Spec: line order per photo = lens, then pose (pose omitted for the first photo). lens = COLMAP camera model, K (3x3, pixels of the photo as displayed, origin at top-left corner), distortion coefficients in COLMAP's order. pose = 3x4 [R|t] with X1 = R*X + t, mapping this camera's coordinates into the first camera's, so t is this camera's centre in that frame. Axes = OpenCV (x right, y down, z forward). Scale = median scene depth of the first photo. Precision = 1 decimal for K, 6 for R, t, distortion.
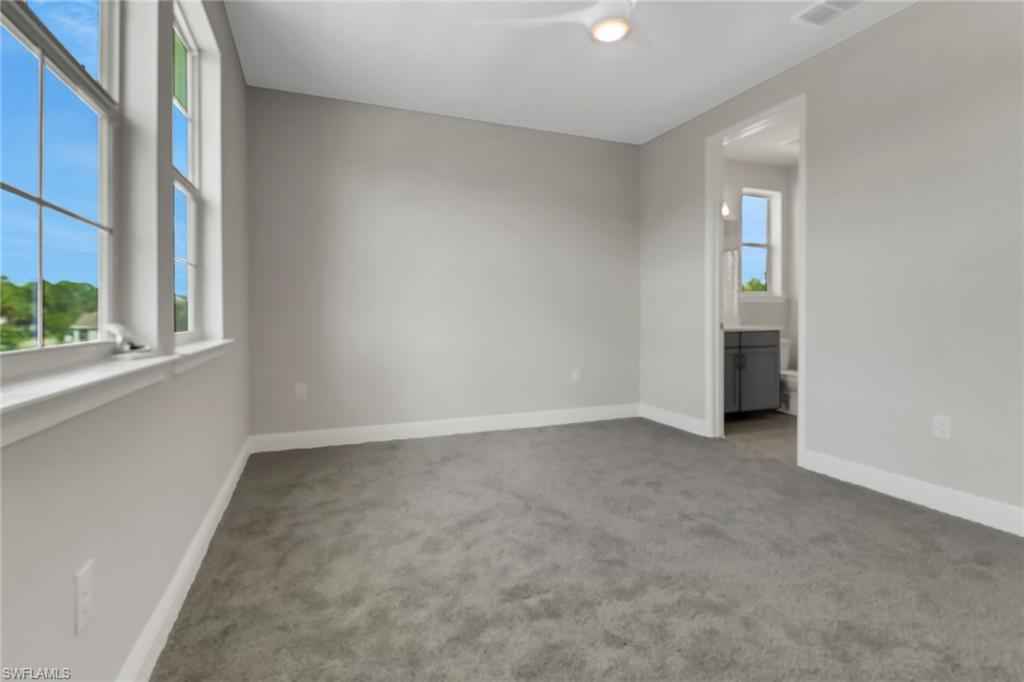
lens RADIAL K [[479.1, 0, 517.1], [0, 479.1, 313.9], [0, 0, 1]] dist [0.000036, 0.000332]
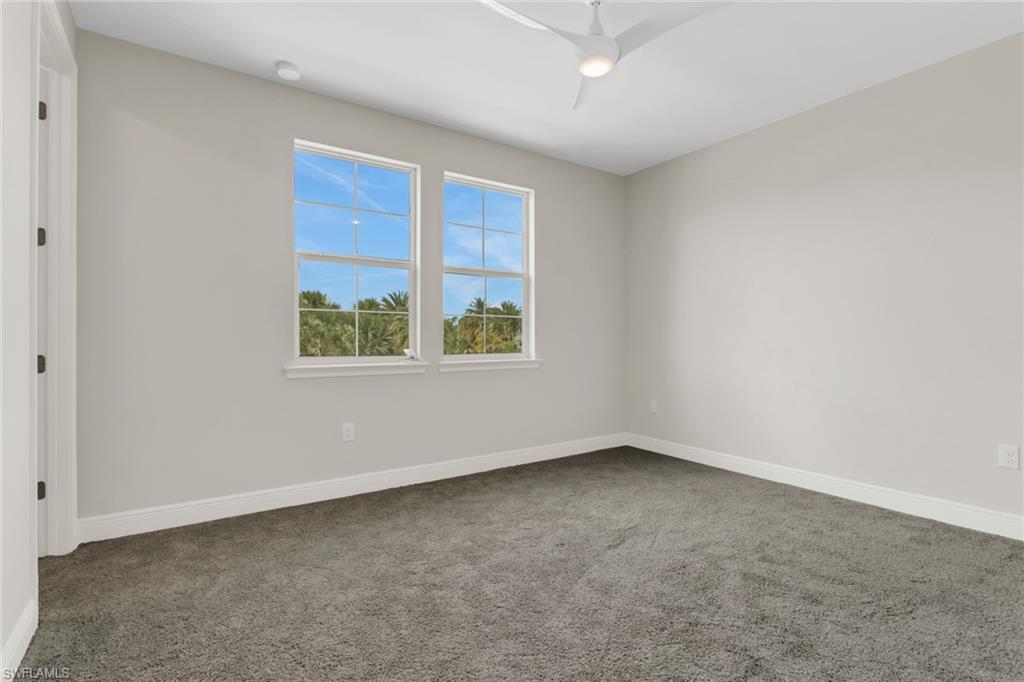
lens RADIAL K [[496.6, 0, 512.0], [0, 496.6, 341.0], [0, 0, 1]] dist [-0.001800, -0.000066]
pose [[0.203846, 0.005946, -0.978985, 1.062380], [-0.001853, 0.999982, 0.005688, -0.016637], [0.979001, 0.000655, 0.203853, 0.570286]]
